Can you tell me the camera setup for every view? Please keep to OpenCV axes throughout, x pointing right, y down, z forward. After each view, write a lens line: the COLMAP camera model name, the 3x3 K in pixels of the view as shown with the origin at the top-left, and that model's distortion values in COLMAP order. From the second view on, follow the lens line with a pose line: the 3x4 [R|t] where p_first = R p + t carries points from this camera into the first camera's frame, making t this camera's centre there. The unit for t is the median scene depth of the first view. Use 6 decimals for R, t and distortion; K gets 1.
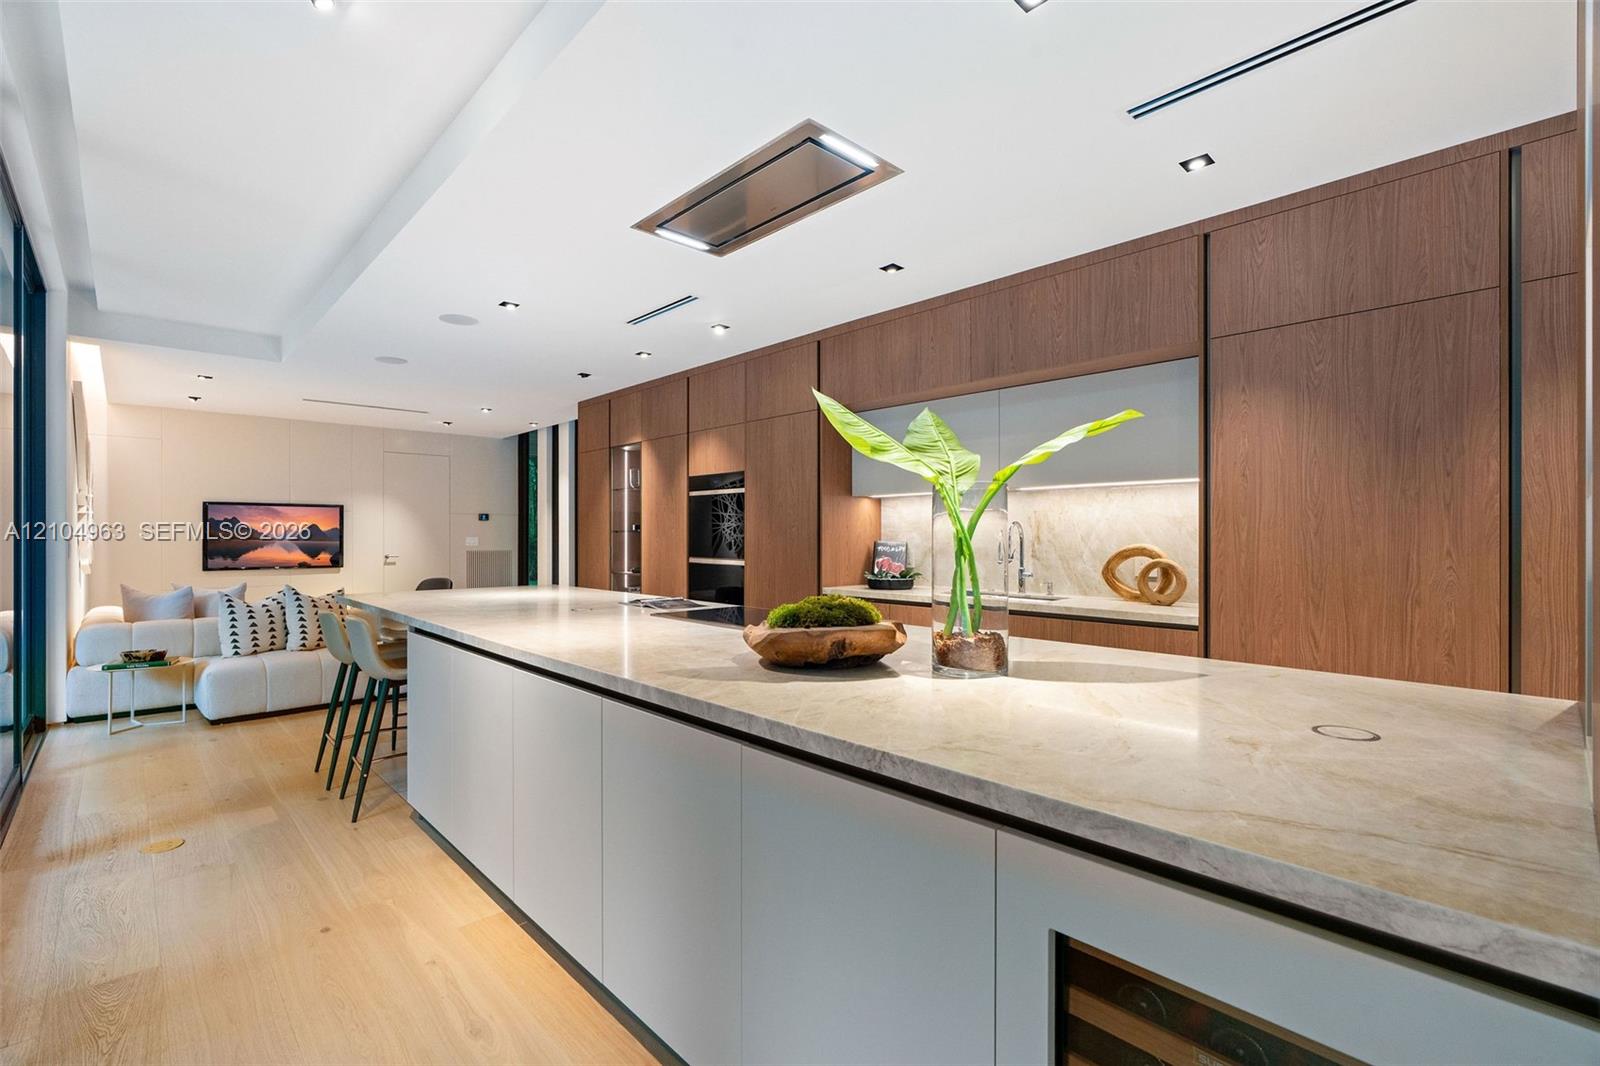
lens RADIAL K [[711.7, 0, 800.0], [0, 711.7, 533.0], [0, 0, 1]] dist [-0.003653, -0.000289]
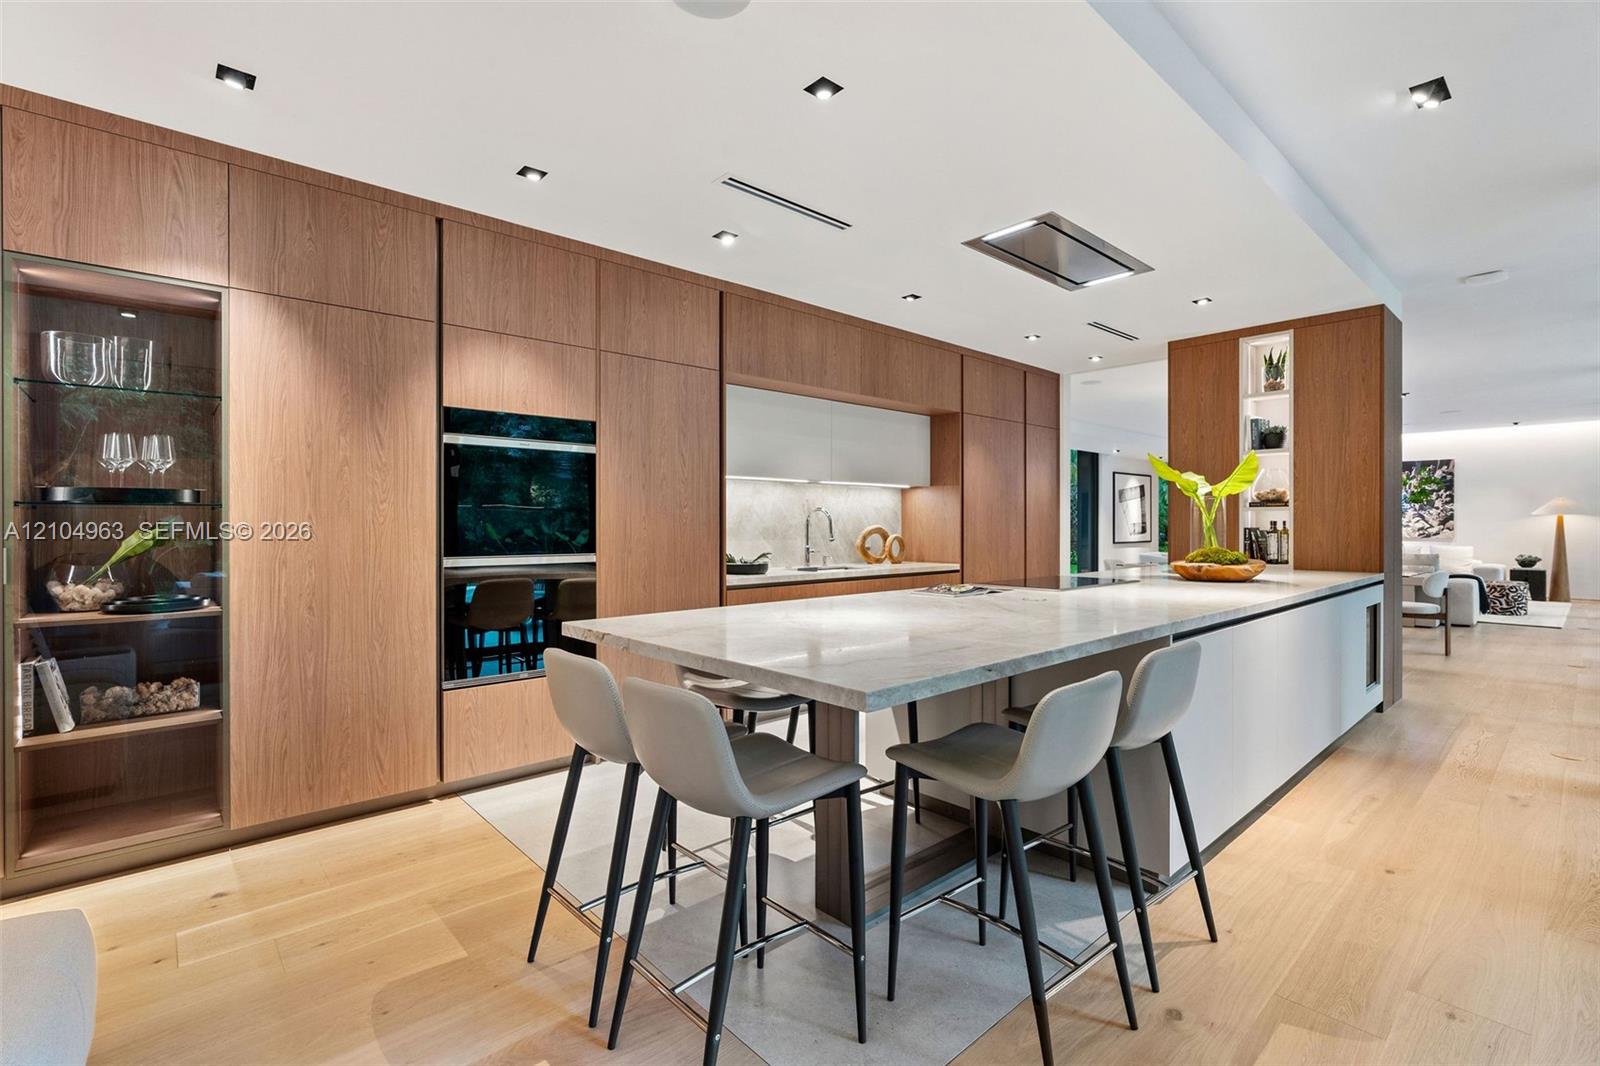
lens RADIAL K [[727.7, 0, 804.0], [0, 727.7, 524.6], [0, 0, 1]] dist [-0.001091, 0.000250]
pose [[0.019262, -0.003808, 0.999807, -0.811327], [-0.003856, 0.999985, 0.003883, 0.007023], [-0.999807, -0.003930, 0.019247, 0.844736]]
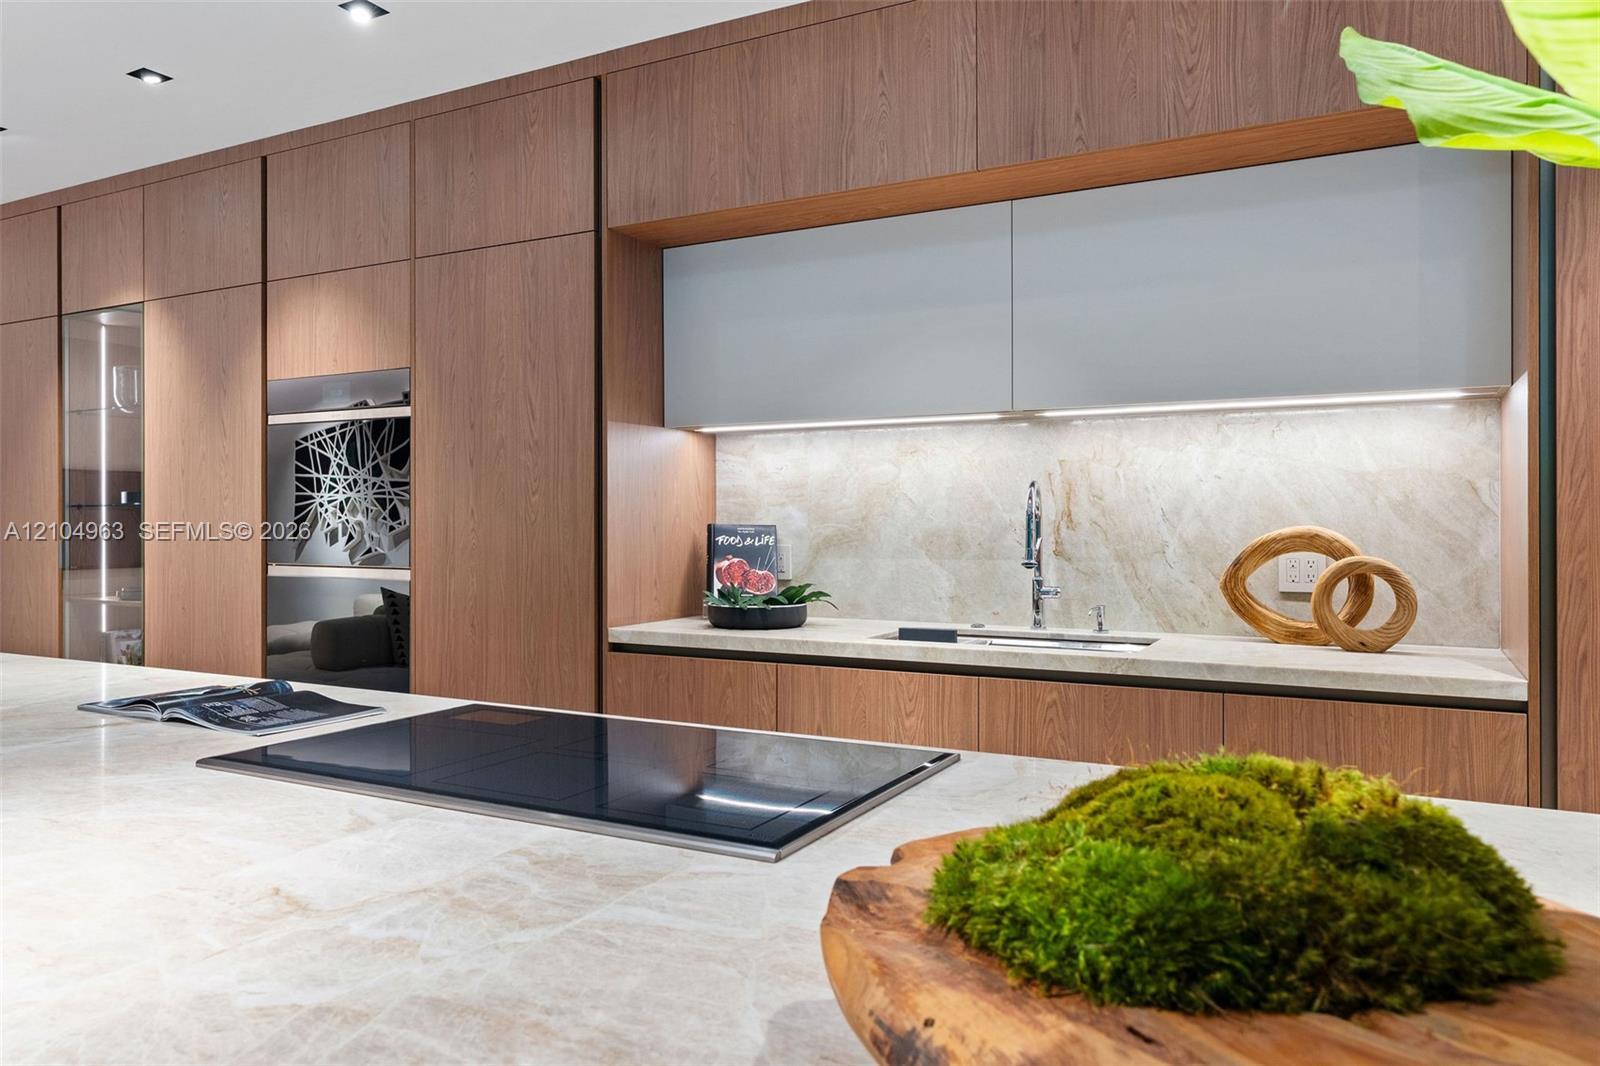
lens RADIAL K [[1099.8, 0, 803.8], [0, 1099.8, 518.8], [0, 0, 1]] dist [0.005607, 0.001550]
pose [[0.947494, -0.002501, 0.319763, -0.070622], [0.001478, 0.999993, 0.003442, 0.005286], [-0.319769, -0.002789, 0.947491, 0.291191]]
